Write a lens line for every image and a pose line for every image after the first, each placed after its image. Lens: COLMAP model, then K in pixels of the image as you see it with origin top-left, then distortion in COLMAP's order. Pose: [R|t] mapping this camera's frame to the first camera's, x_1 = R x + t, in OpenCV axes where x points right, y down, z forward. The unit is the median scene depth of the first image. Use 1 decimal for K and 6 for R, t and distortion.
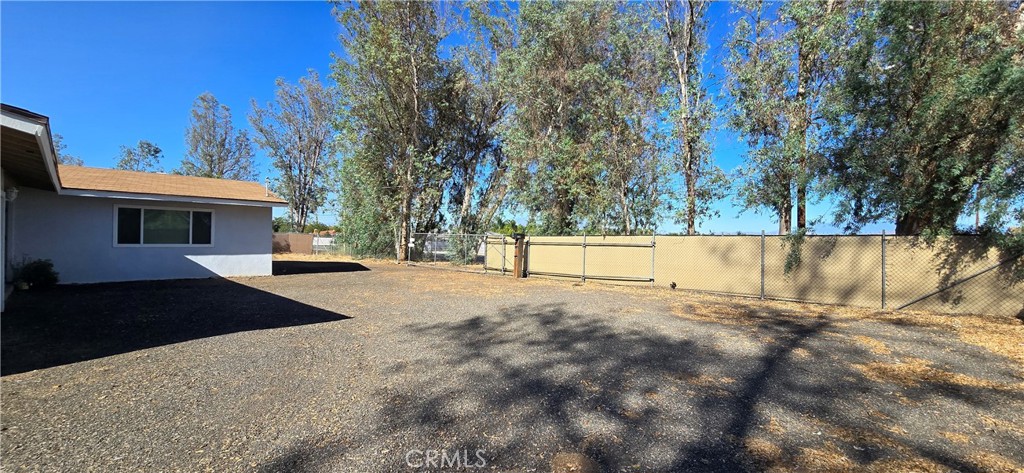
lens RADIAL K [[422.6, 0, 512.3], [0, 422.6, 232.3], [0, 0, 1]] dist [-0.000322, 0.000108]
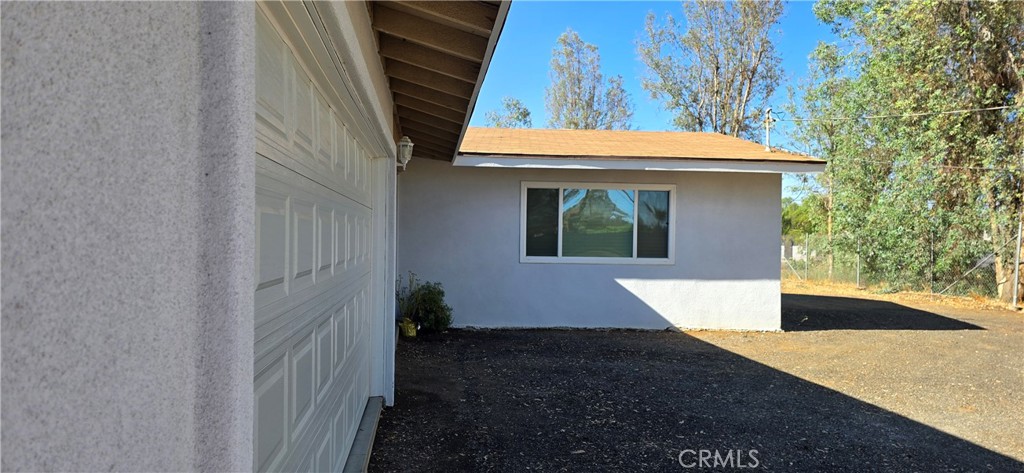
lens RADIAL K [[652.2, 0, 511.7], [0, 652.2, 239.6], [0, 0, 1]] dist [-0.001280, -0.000006]
pose [[0.788967, -0.005235, -0.614413, -0.399595], [0.006191, 0.999981, -0.000570, 0.006360], [0.614404, -0.003355, 0.788984, 0.308744]]
